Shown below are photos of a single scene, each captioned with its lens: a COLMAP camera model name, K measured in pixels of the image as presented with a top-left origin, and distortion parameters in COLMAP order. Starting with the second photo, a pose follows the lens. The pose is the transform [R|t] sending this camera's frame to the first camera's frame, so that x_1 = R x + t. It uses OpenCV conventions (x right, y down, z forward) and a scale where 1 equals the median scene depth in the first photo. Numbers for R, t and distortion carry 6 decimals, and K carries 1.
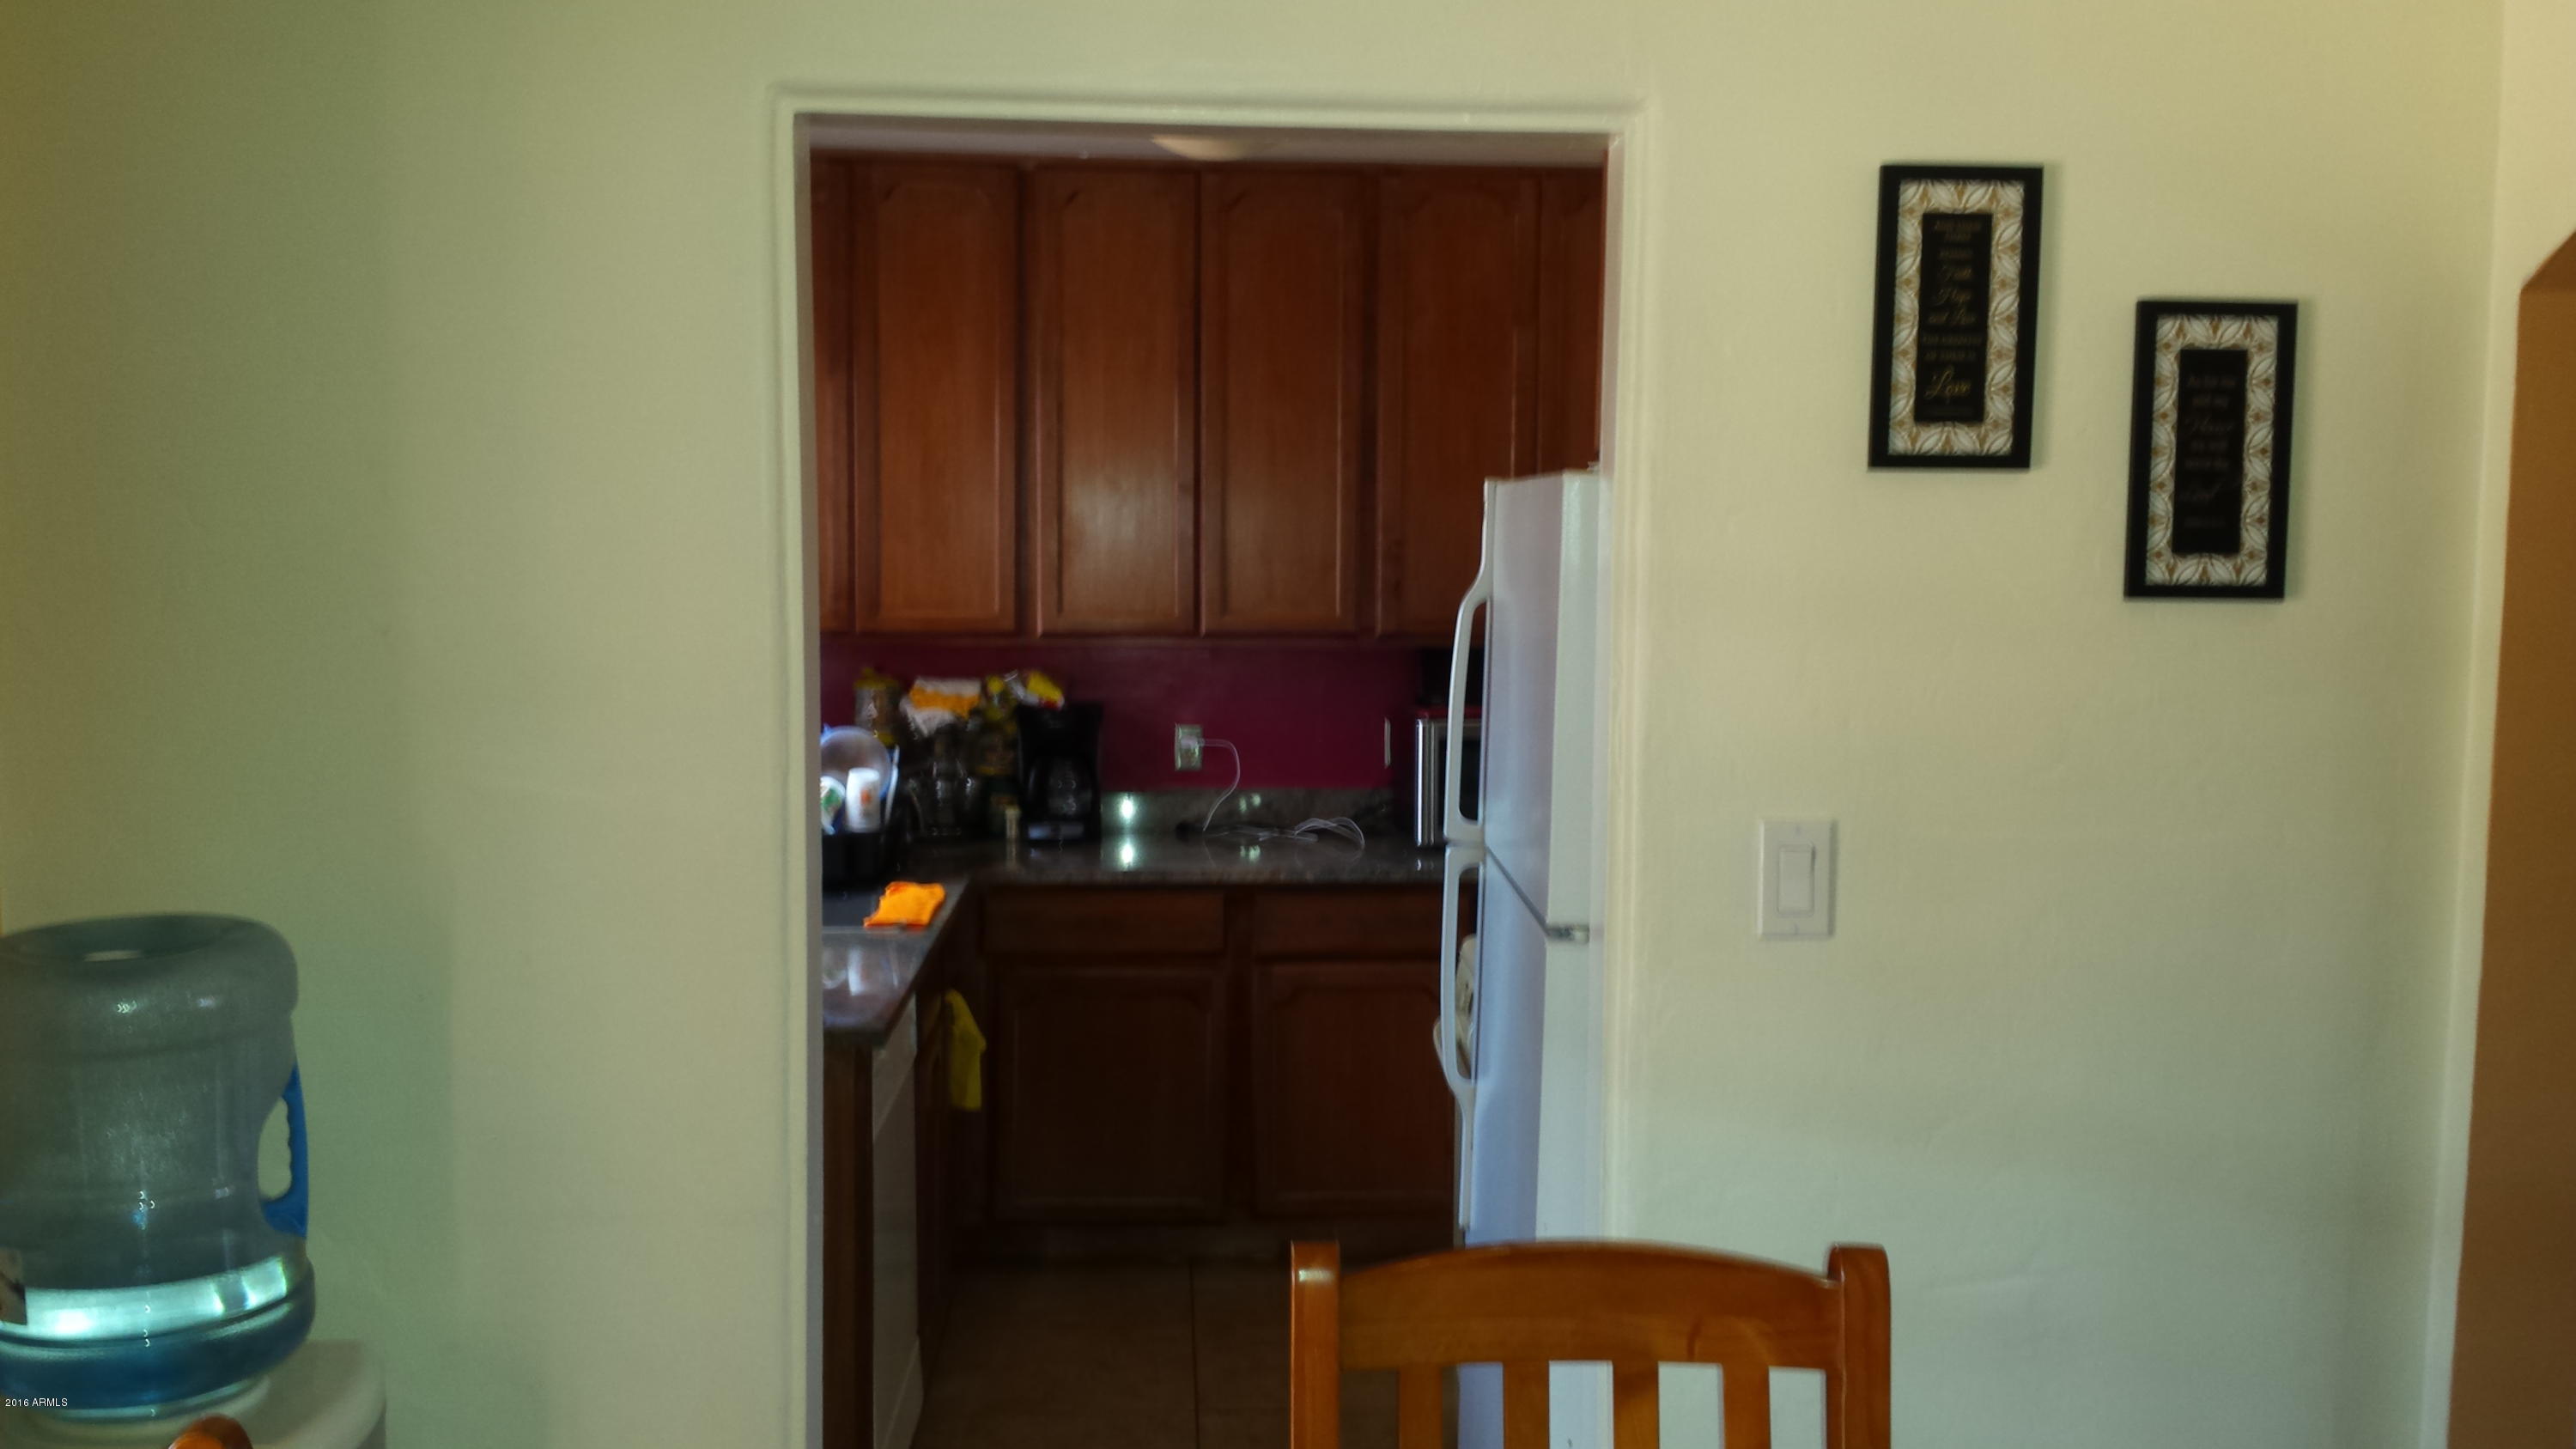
lens RADIAL K [[2404.6, 0, 1345.8], [0, 2404.6, 720.4], [0, 0, 1]] dist [0.163046, -0.433819]
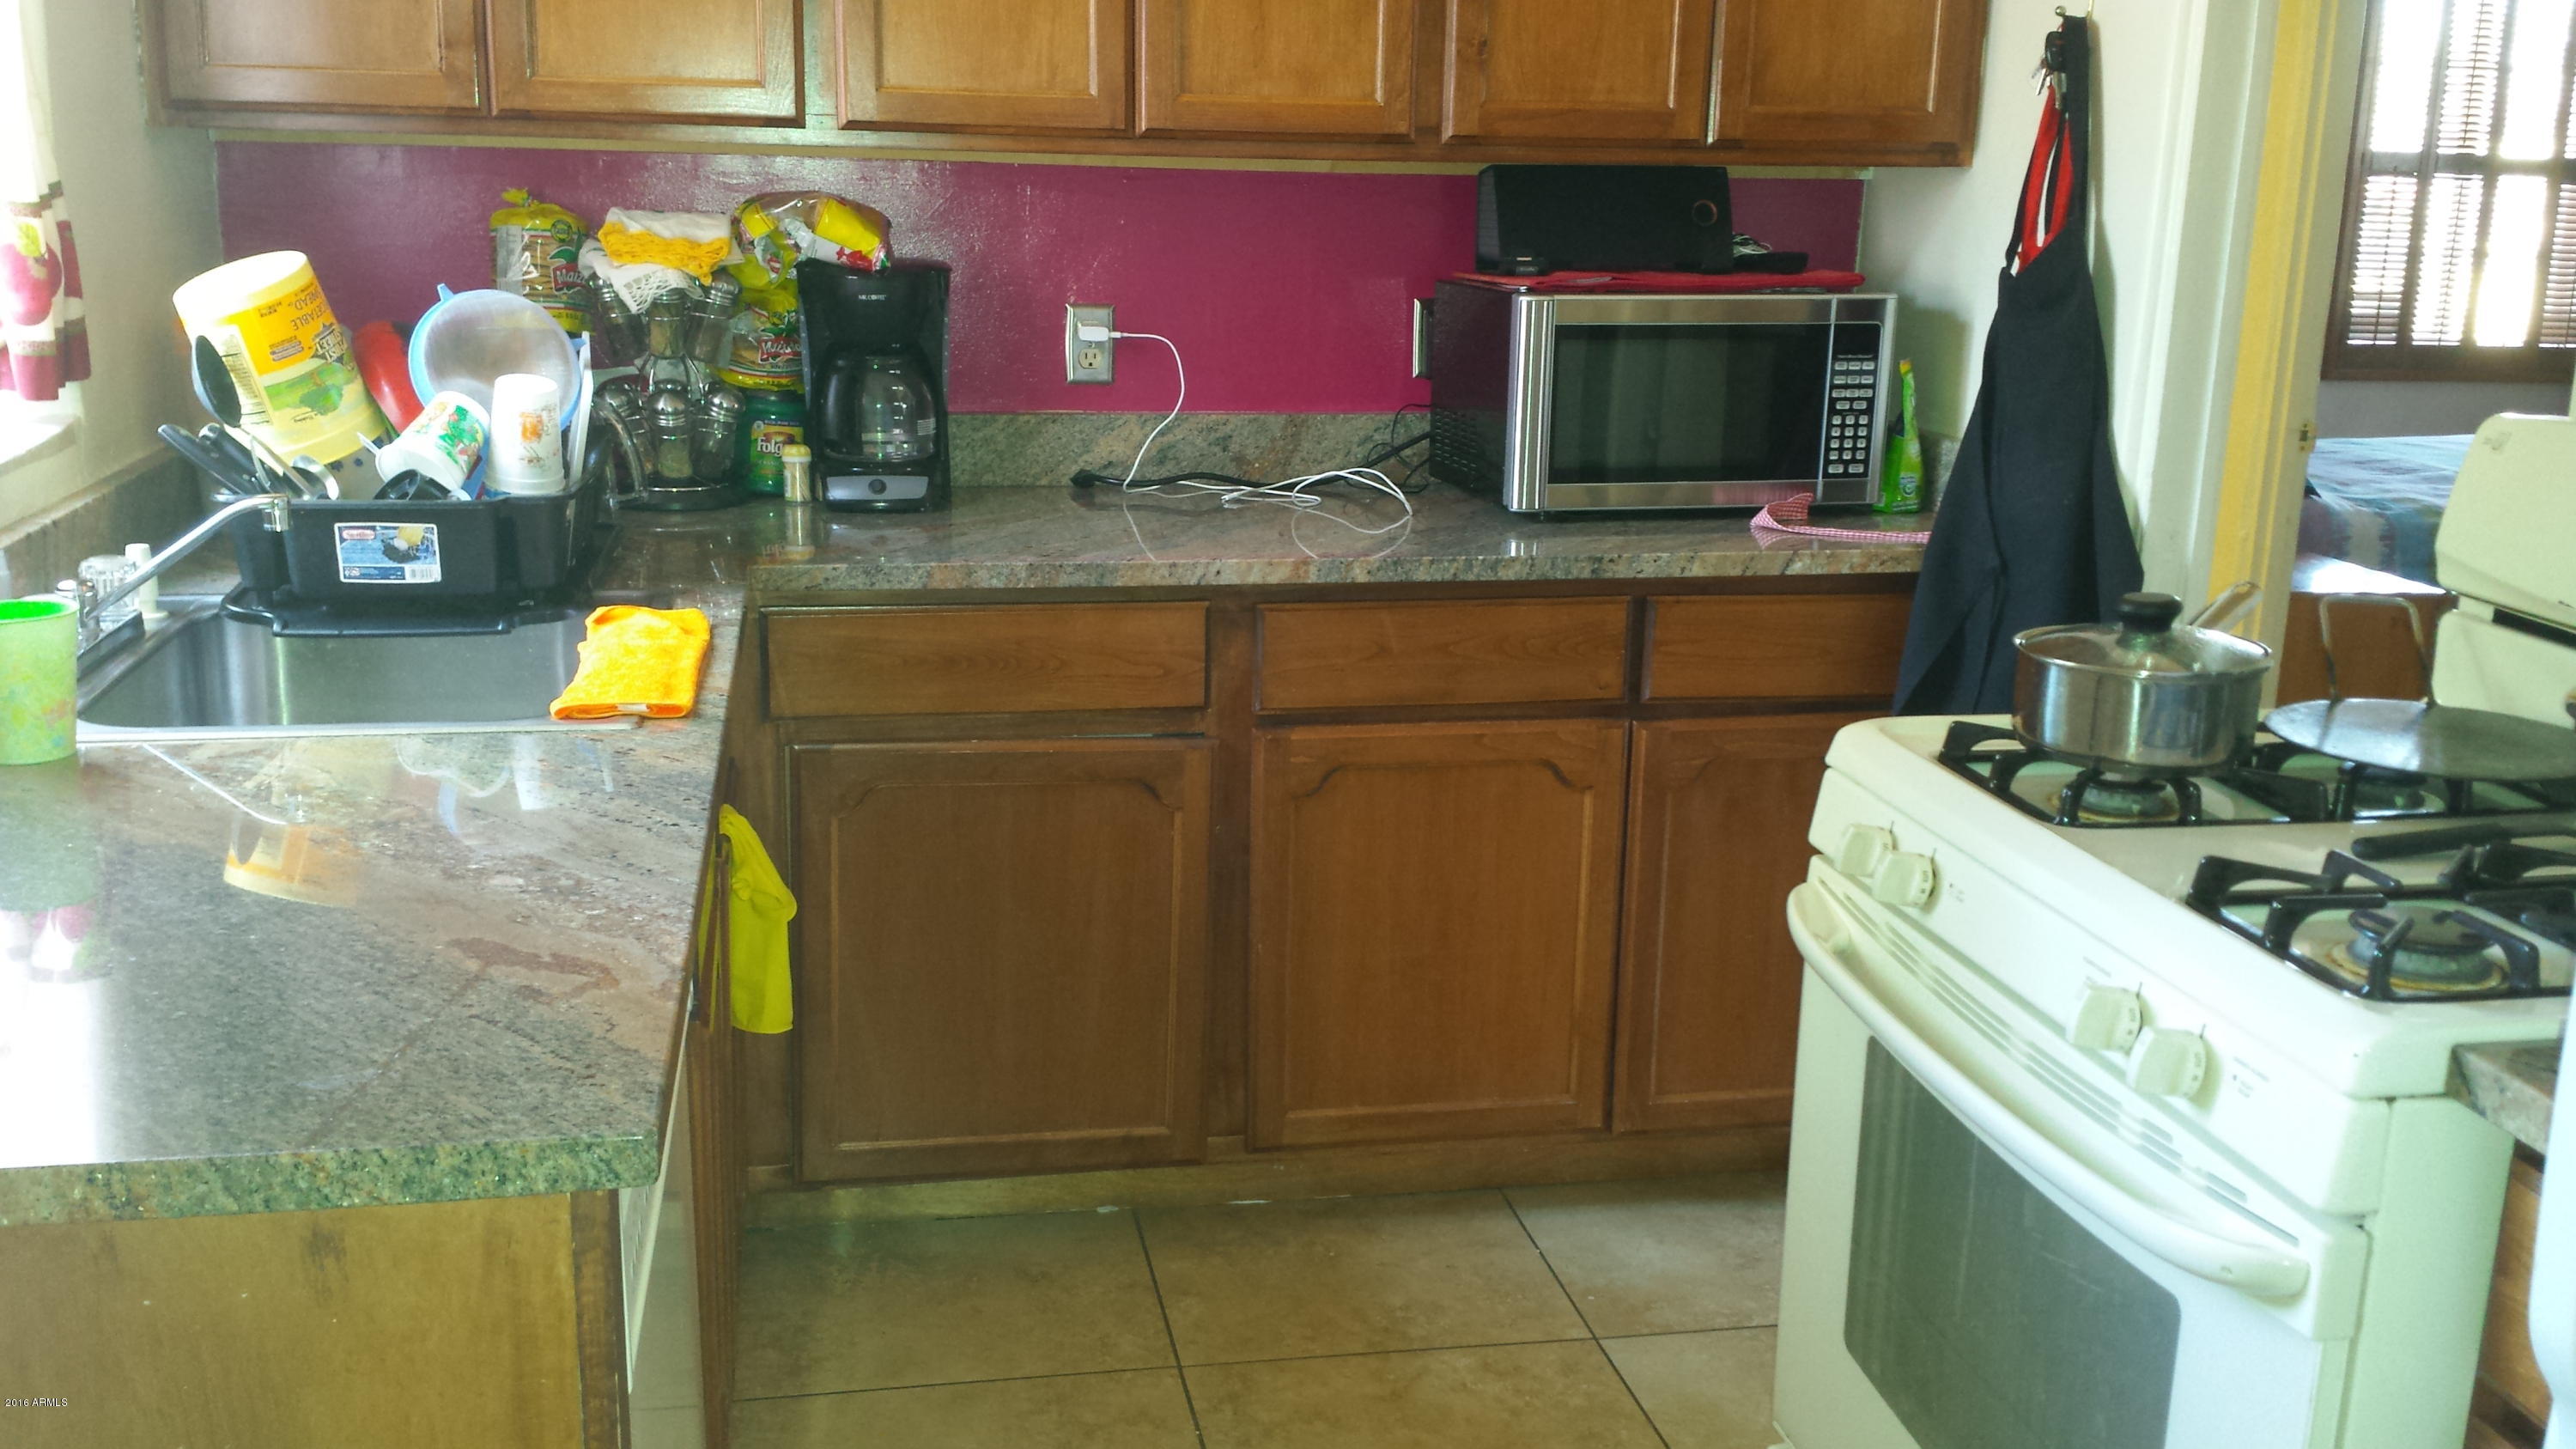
lens RADIAL K [[2404.6, 0, 1345.8], [0, 2404.6, 720.4], [0, 0, 1]] dist [0.163046, -0.433819]
pose [[0.990724, -0.015279, 0.135029, -0.089638], [-0.005695, 0.988117, 0.153597, 0.011693], [-0.135771, -0.152941, 0.978864, 0.423919]]
